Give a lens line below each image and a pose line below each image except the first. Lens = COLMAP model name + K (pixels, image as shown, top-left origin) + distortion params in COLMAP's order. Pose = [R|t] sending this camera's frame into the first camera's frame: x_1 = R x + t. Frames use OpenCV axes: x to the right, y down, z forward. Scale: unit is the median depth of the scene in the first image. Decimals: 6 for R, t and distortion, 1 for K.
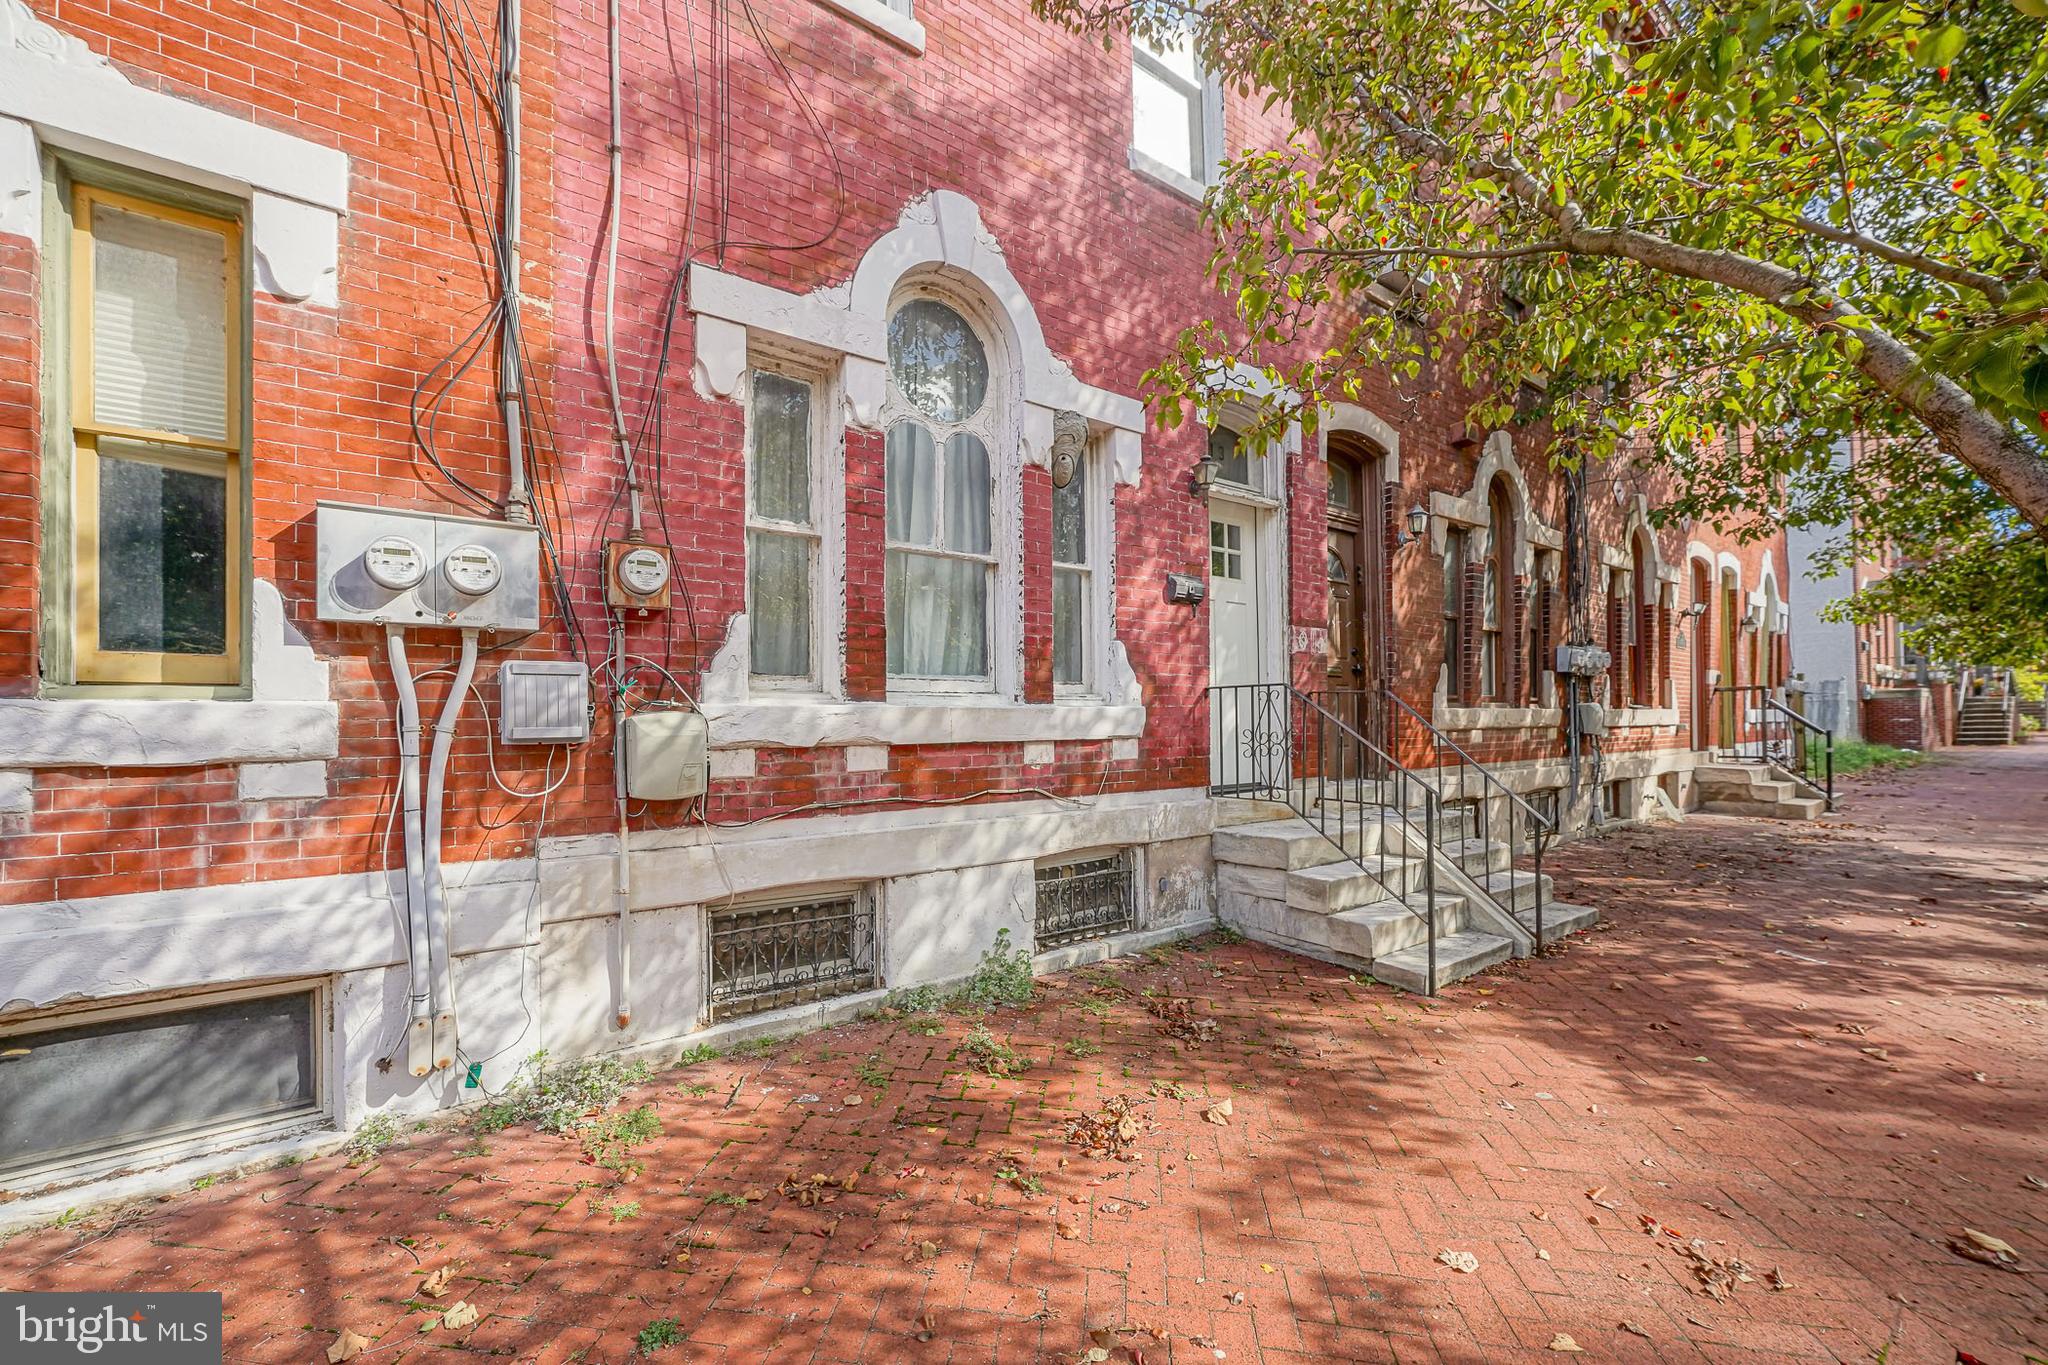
lens RADIAL K [[813.9, 0, 1009.6], [0, 813.9, 724.2], [0, 0, 1]] dist [0.005922, -0.000002]
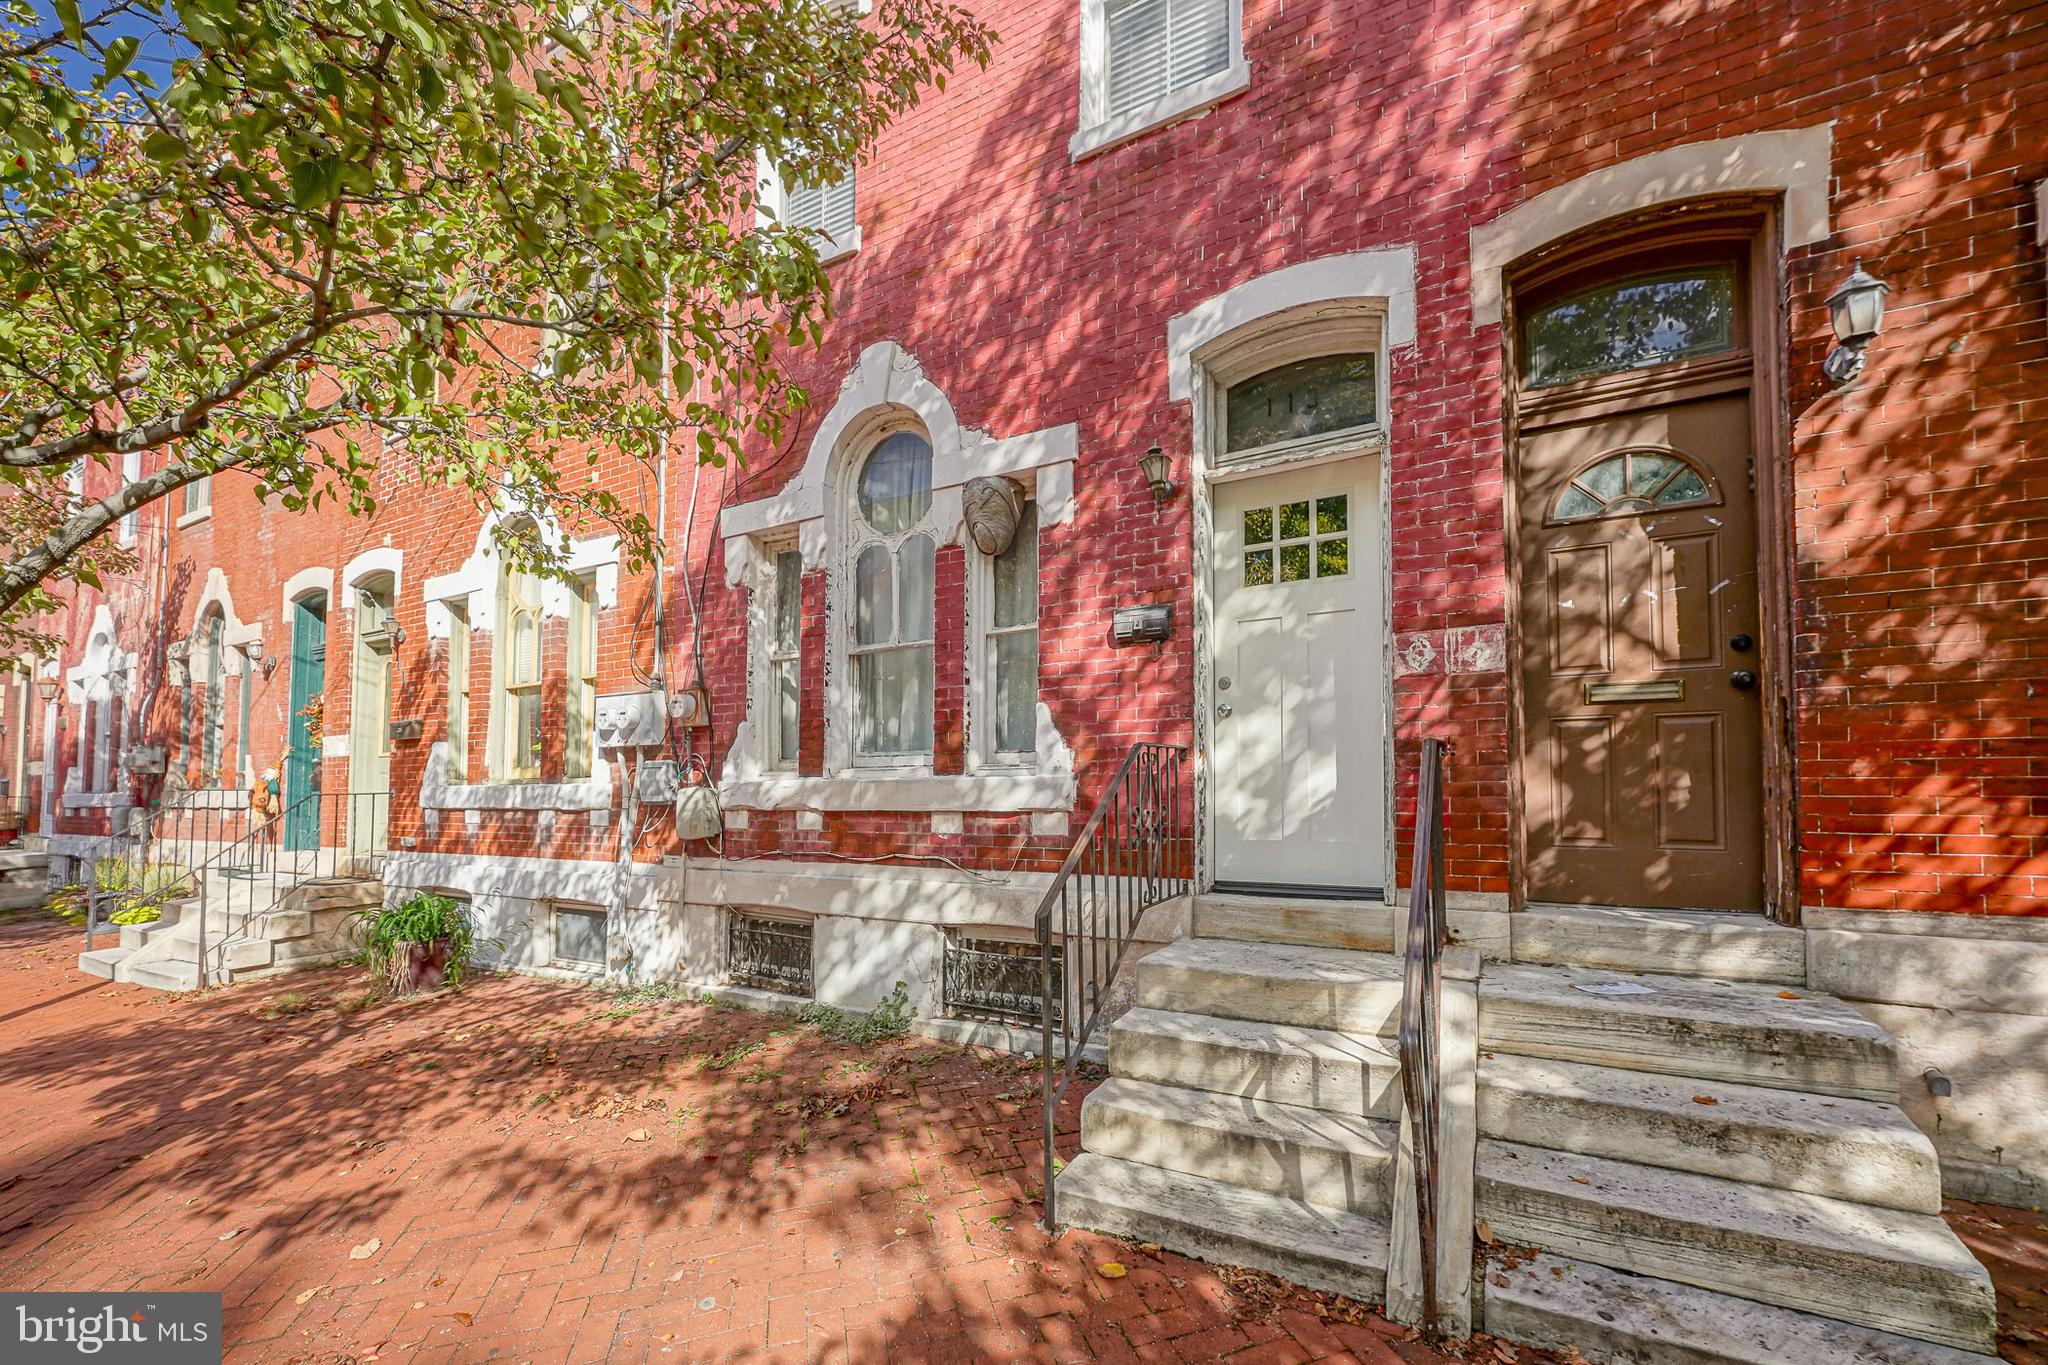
lens RADIAL K [[813.9, 0, 989.1], [0, 813.9, 756.1], [0, 0, 1]] dist [0.005922, -0.000002]
pose [[0.427719, -0.024519, -0.903579, 1.137658], [0.007756, 0.999695, -0.023456, -0.028324], [0.903879, 0.003024, 0.427779, 0.698376]]
